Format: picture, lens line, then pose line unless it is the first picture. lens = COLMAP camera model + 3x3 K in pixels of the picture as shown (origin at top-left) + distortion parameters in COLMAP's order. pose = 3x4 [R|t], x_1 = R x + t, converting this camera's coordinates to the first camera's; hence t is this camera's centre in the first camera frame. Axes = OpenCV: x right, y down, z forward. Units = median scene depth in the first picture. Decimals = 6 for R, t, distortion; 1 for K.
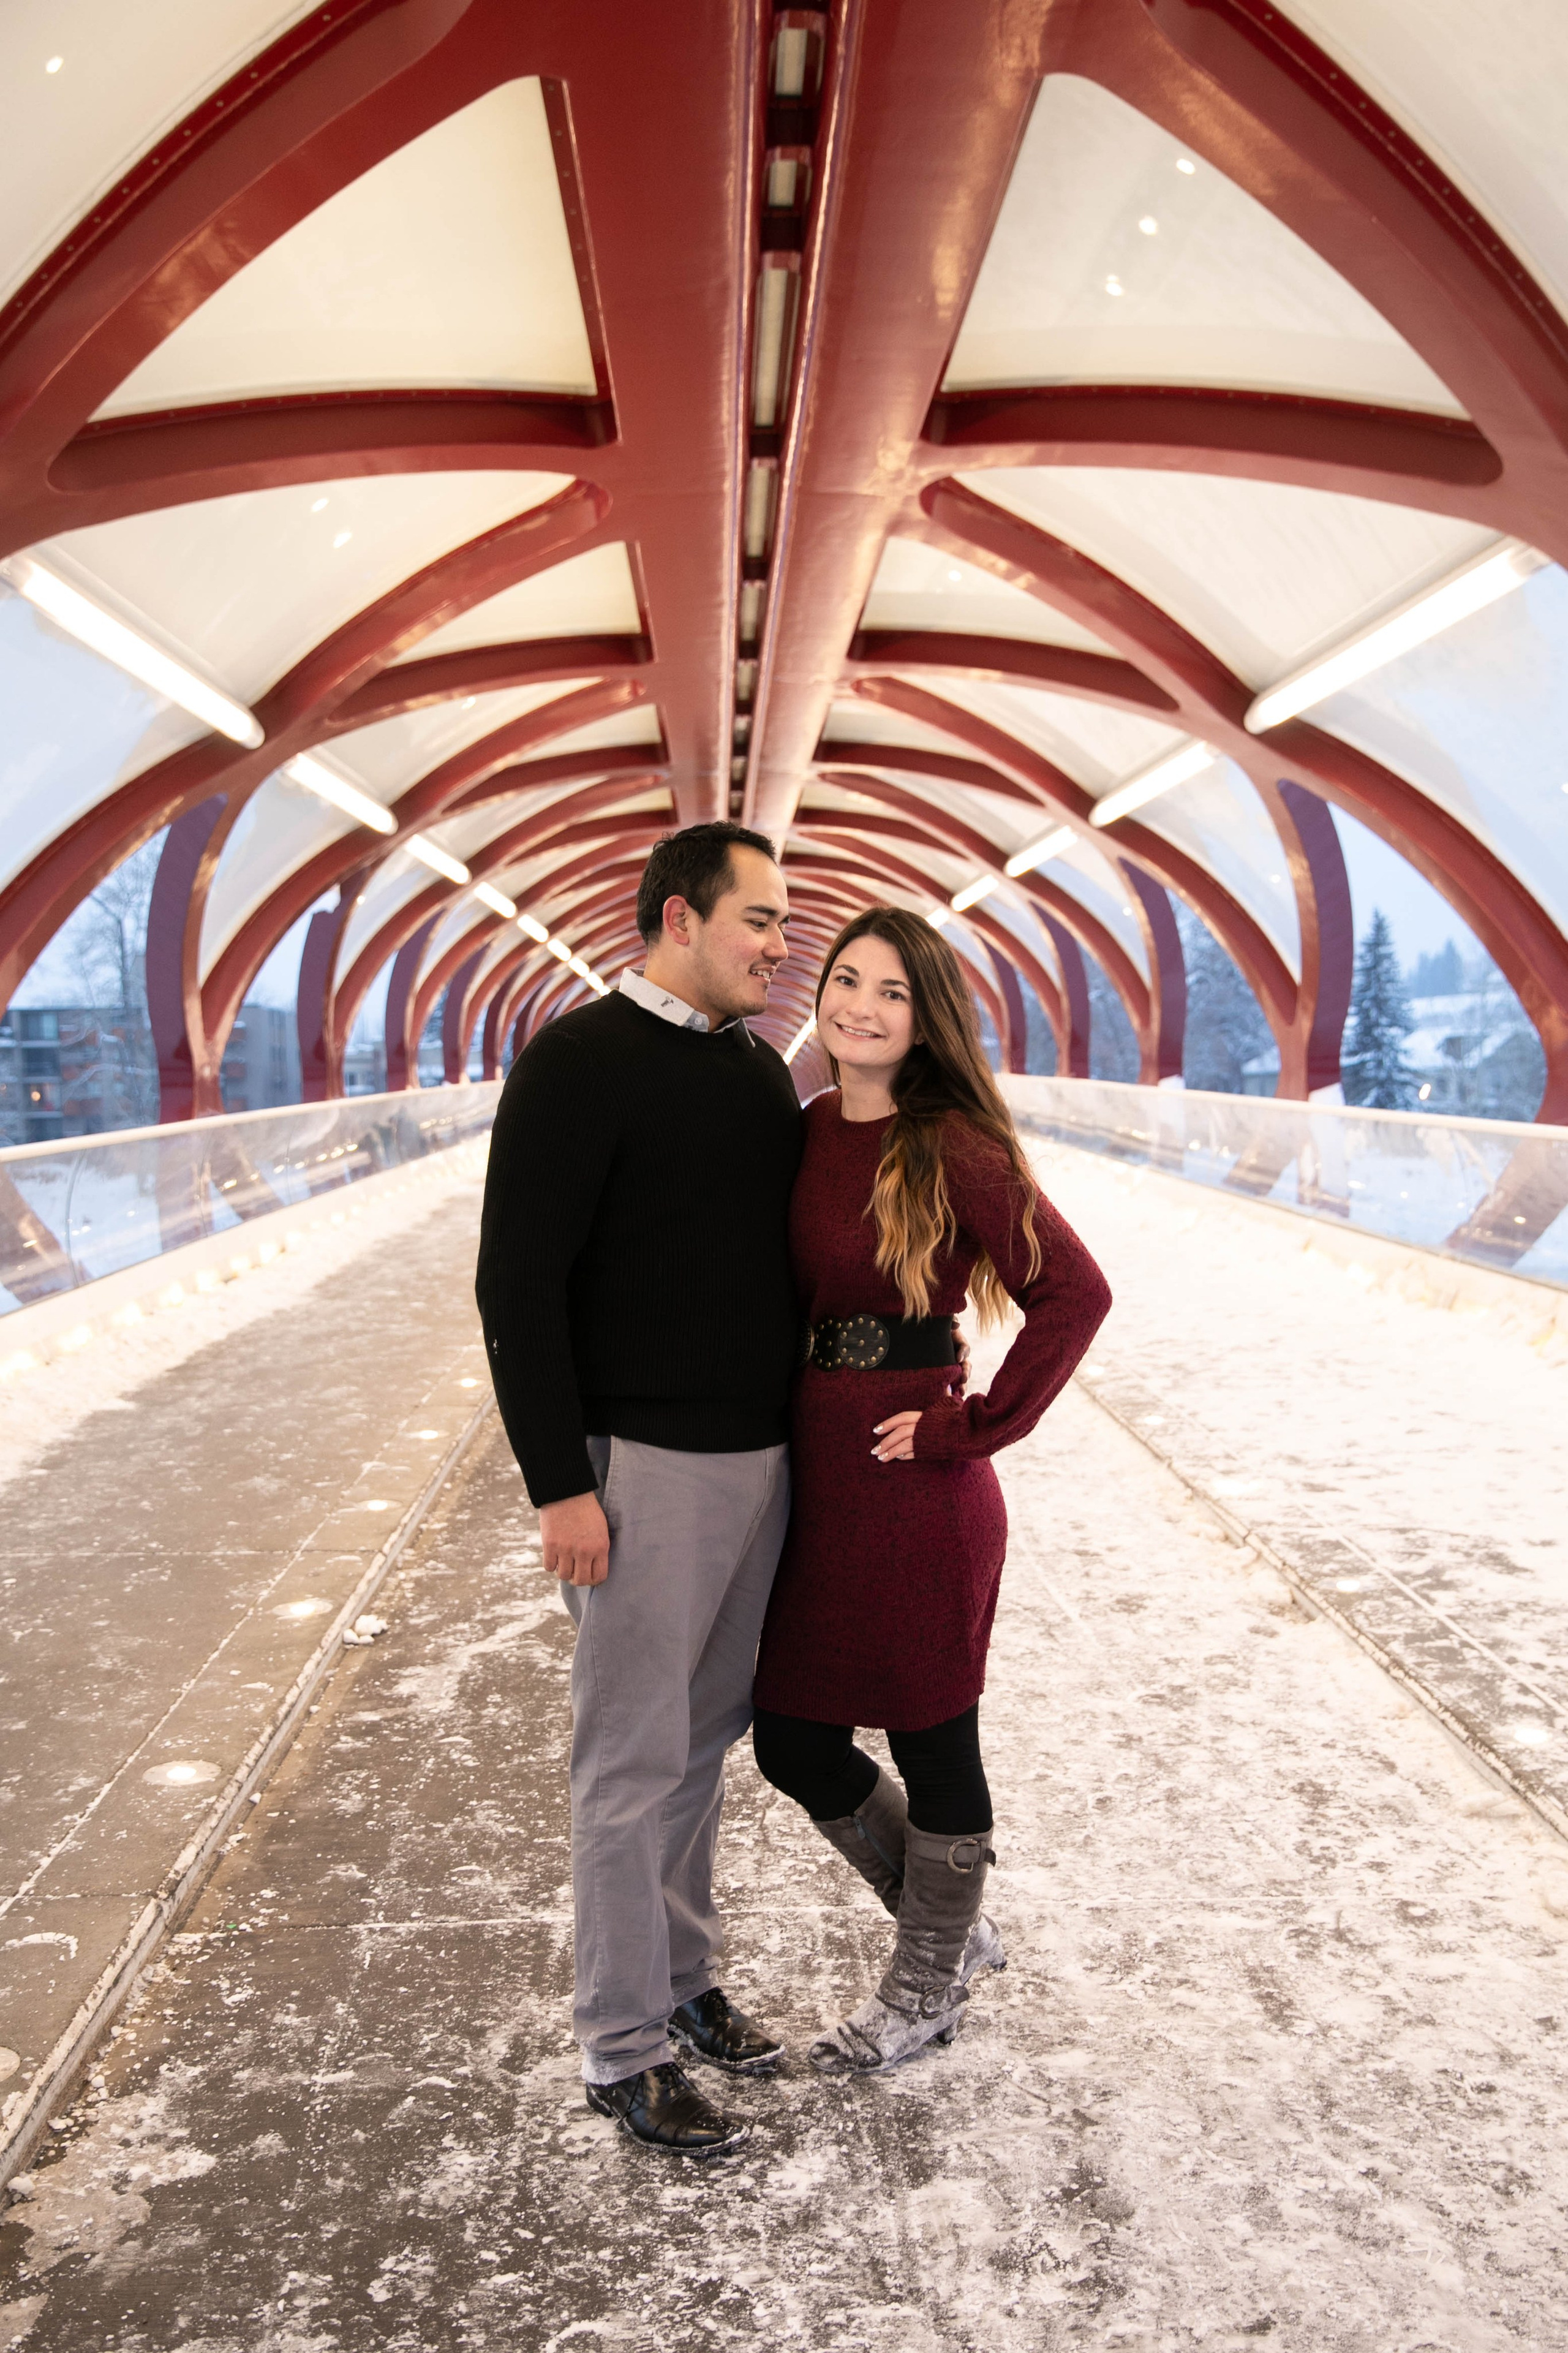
lens RADIAL K [[2251.4, 0, 817.8], [0, 2251.4, 1258.3], [0, 0, 1]] dist [-0.064484, 0.119187]
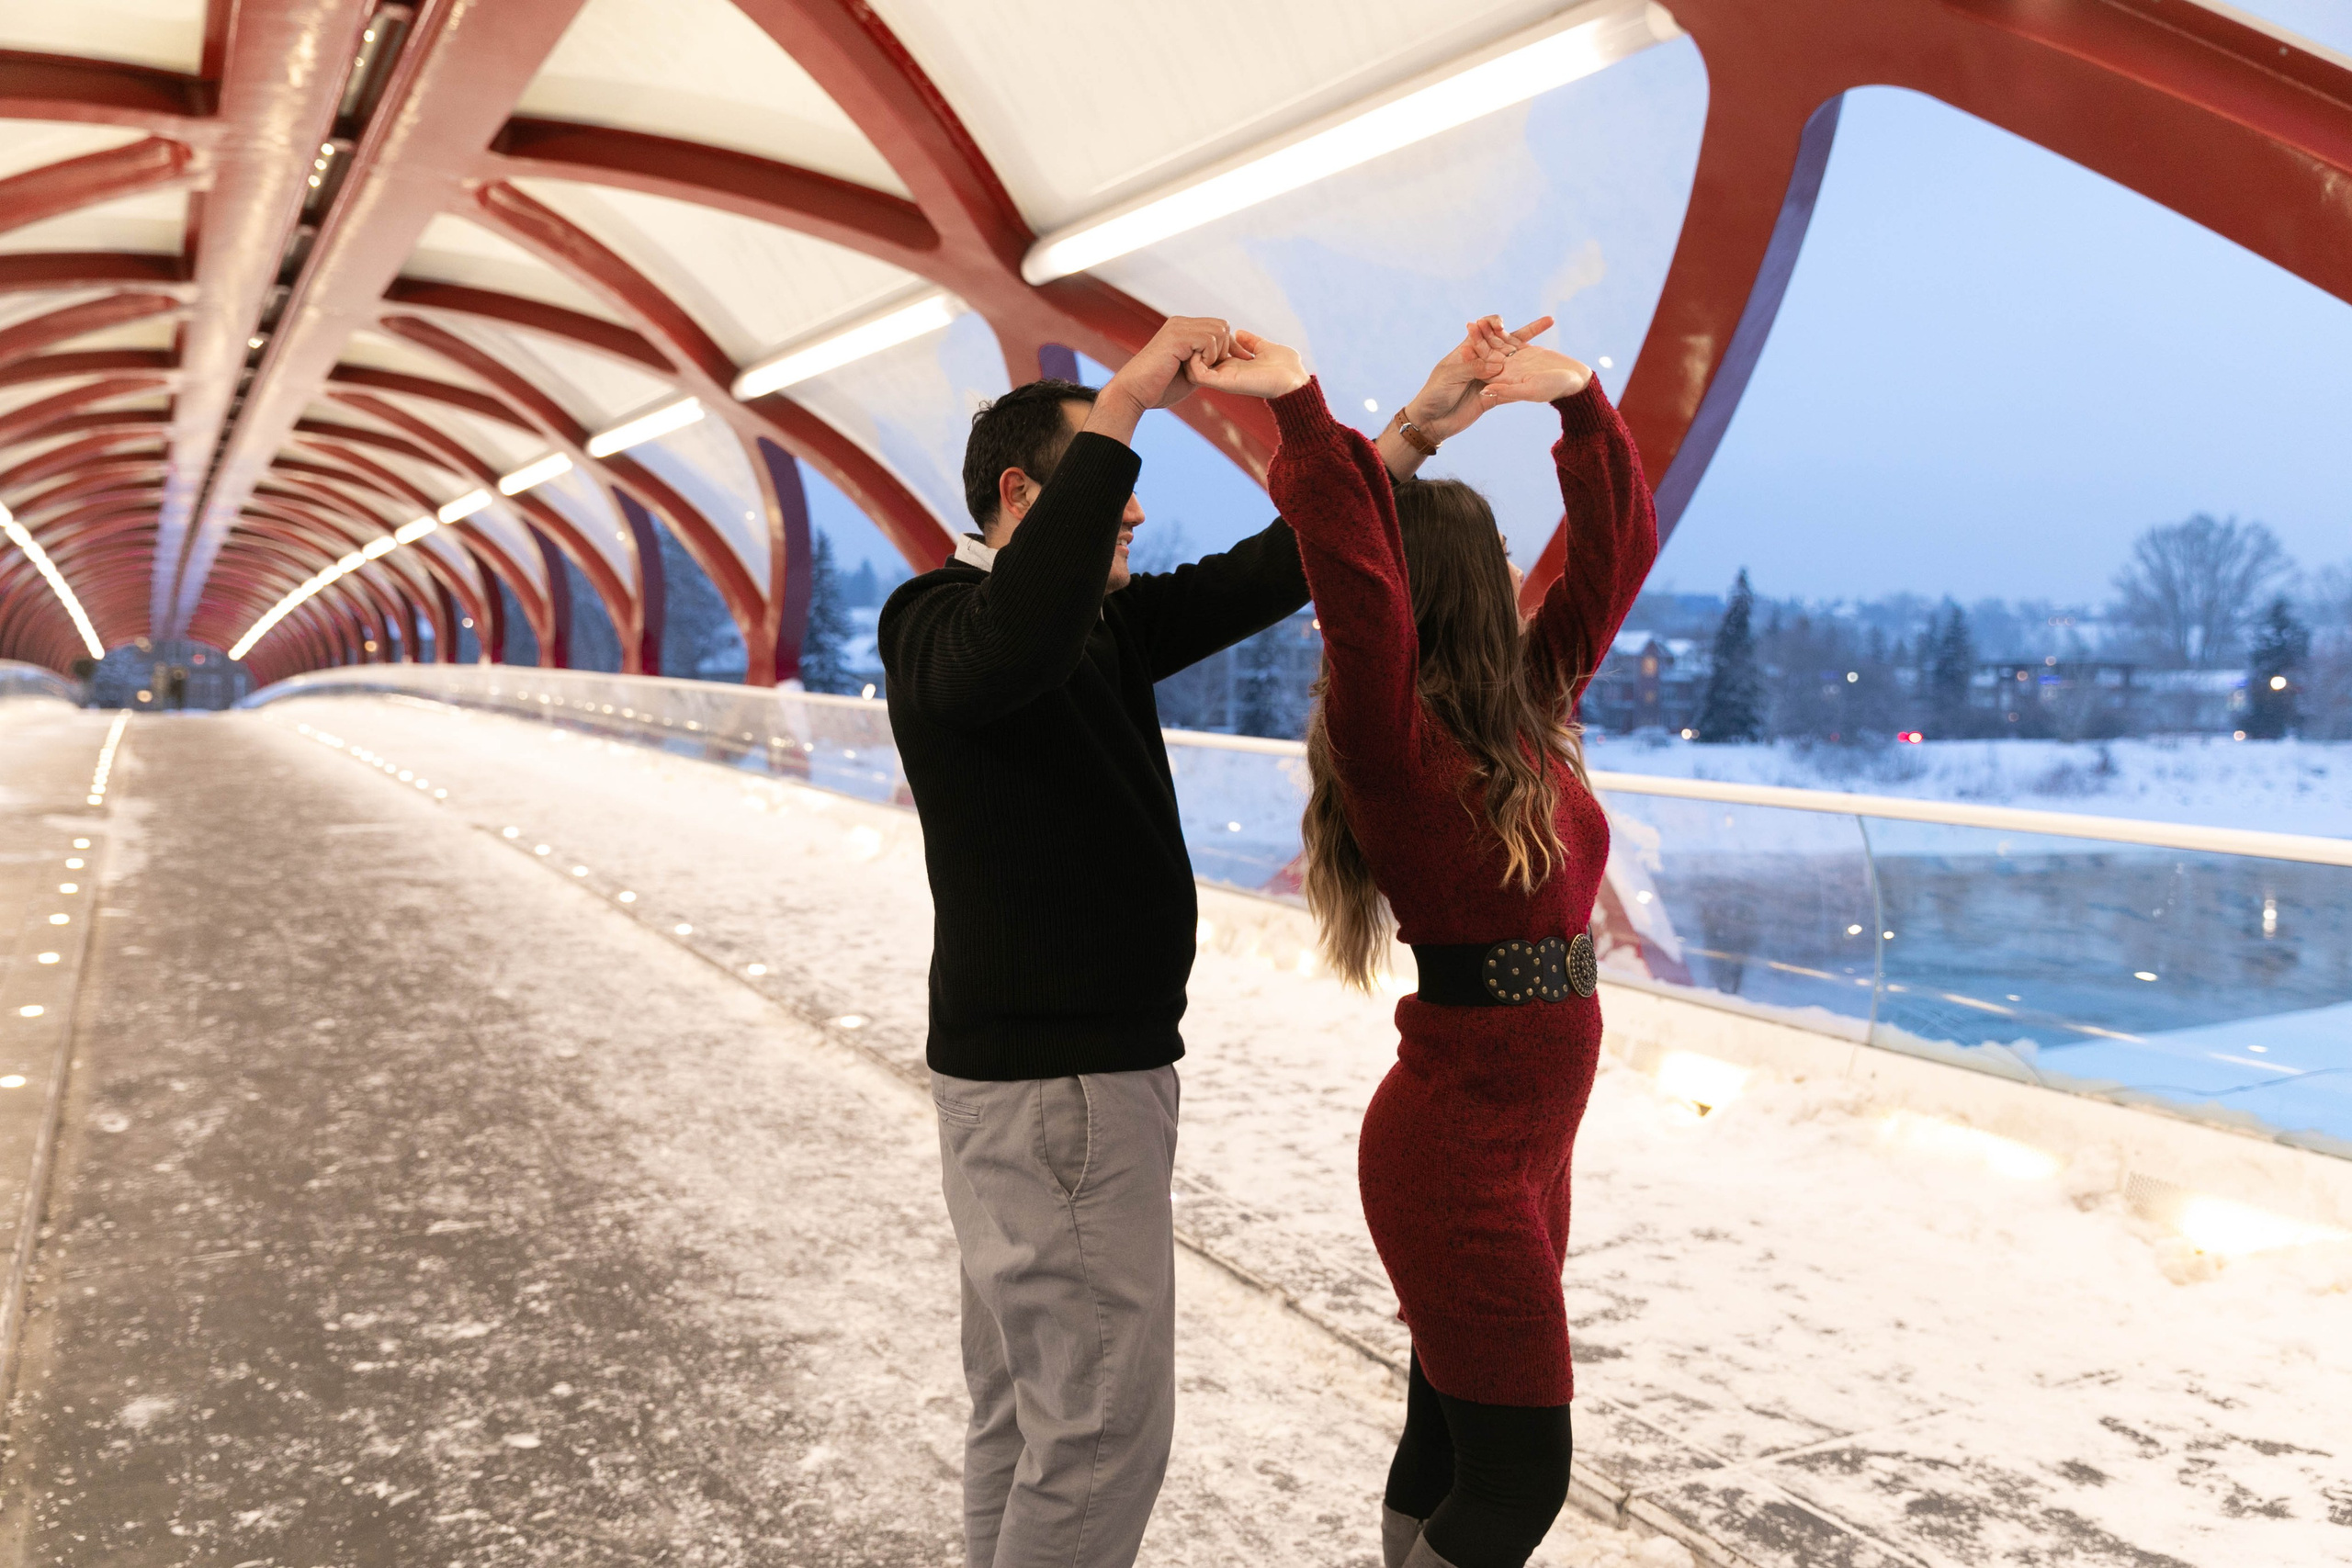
lens RADIAL K [[1978.8, 0, 1176.0], [0, 1978.8, 784.0], [0, 0, 1]] dist [0.004664, 0.002888]
pose [[0.905949, 0.004164, 0.423367, -0.159935], [0.006740, 0.999683, -0.024255, -0.061242], [-0.423333, 0.024827, 0.905634, 0.683931]]
